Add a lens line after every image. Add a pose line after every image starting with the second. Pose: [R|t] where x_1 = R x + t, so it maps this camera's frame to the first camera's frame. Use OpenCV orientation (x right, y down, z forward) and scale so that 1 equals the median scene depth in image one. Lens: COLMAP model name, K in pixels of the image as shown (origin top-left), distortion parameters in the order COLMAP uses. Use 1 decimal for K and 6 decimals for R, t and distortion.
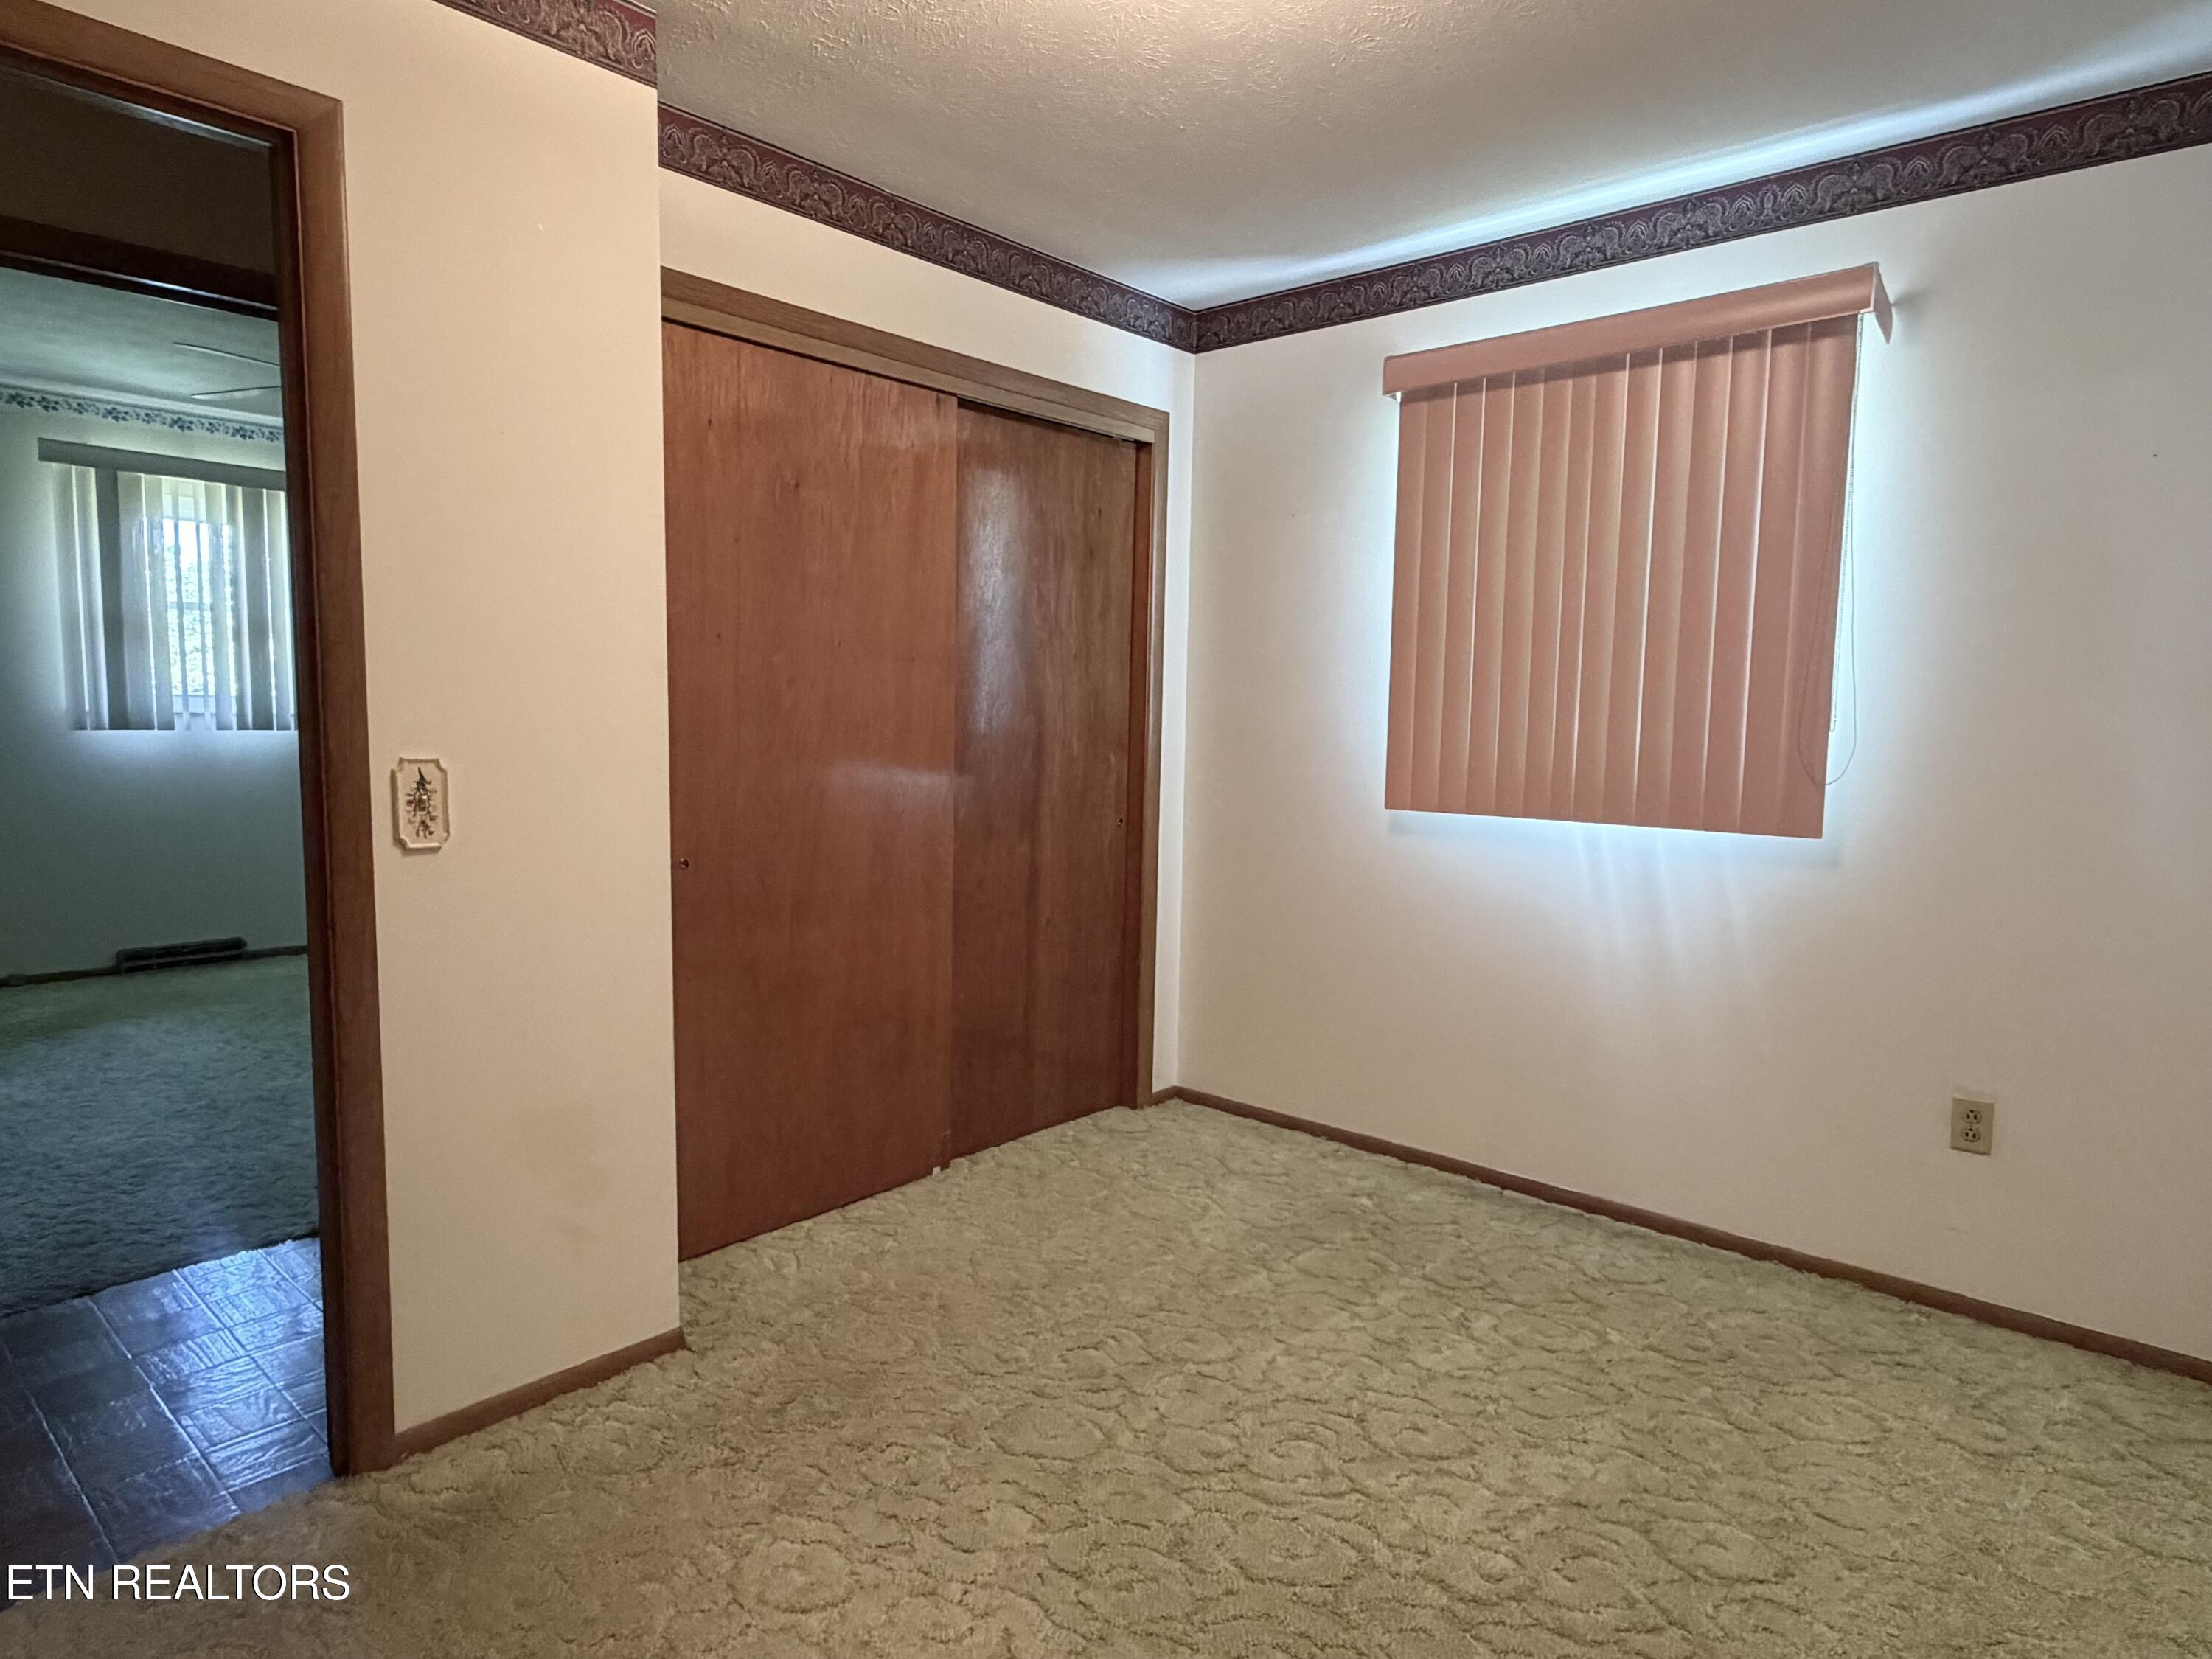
lens RADIAL K [[1298.8, 0, 1093.5], [0, 1298.8, 829.3], [0, 0, 1]] dist [0.007260, 0.003169]
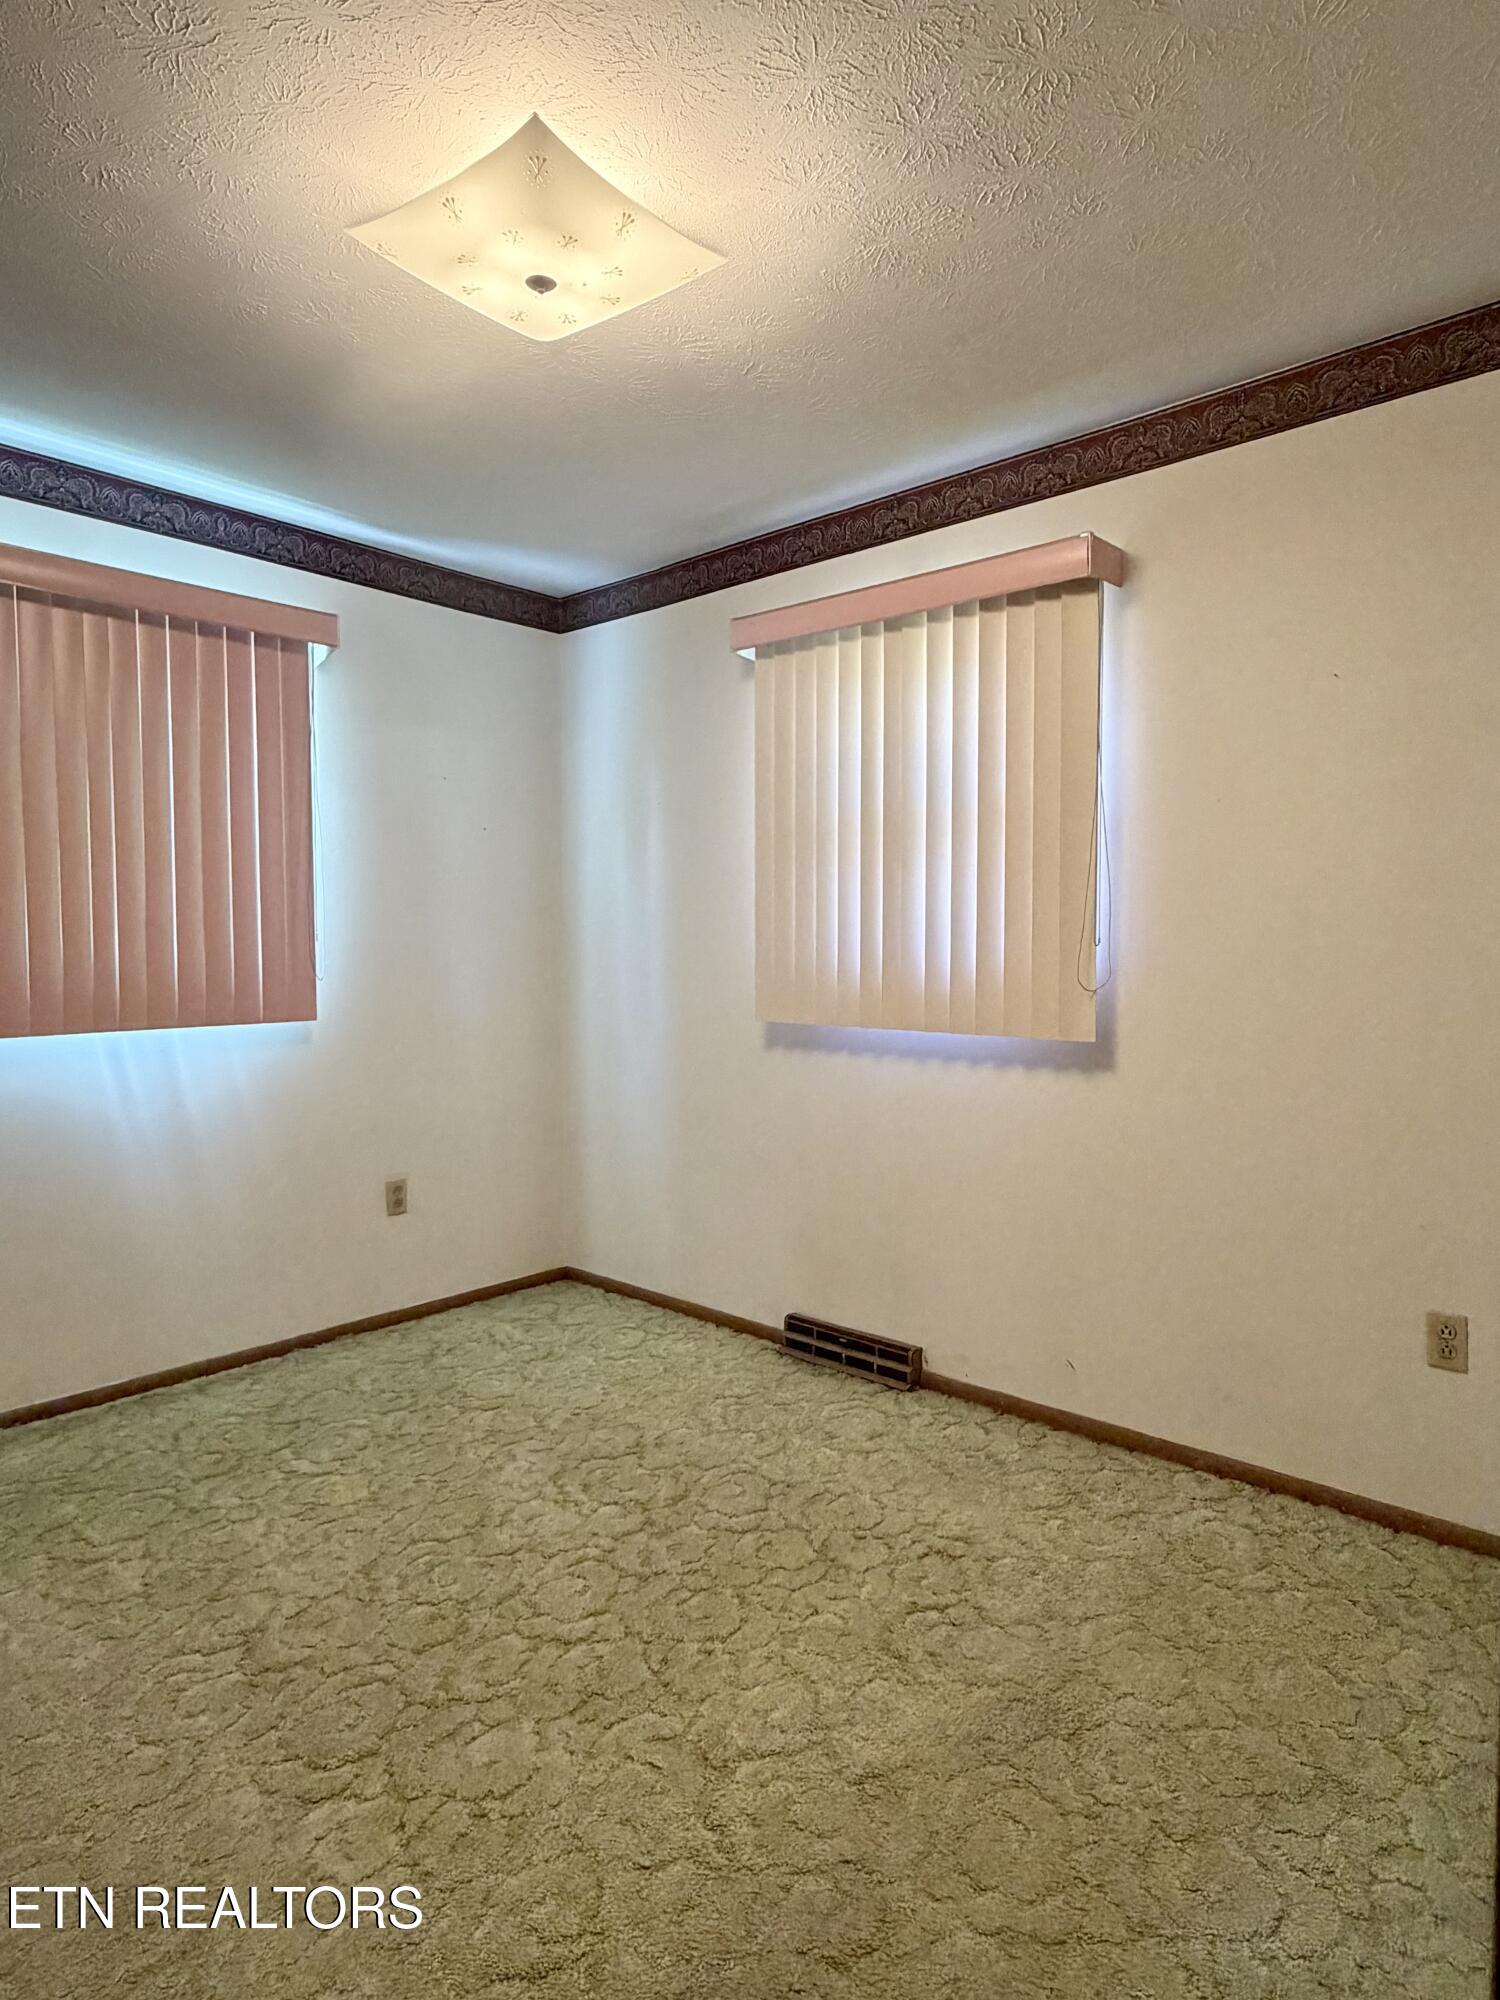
lens RADIAL K [[1174.3, 0, 737.0], [0, 1174.3, 1007.1], [0, 0, 1]] dist [0.007260, 0.003169]
pose [[0.006770, -0.071552, 0.997414, -0.652061], [0.097650, 0.992717, 0.070552, -0.050495], [-0.995198, 0.096919, 0.013708, 0.535987]]
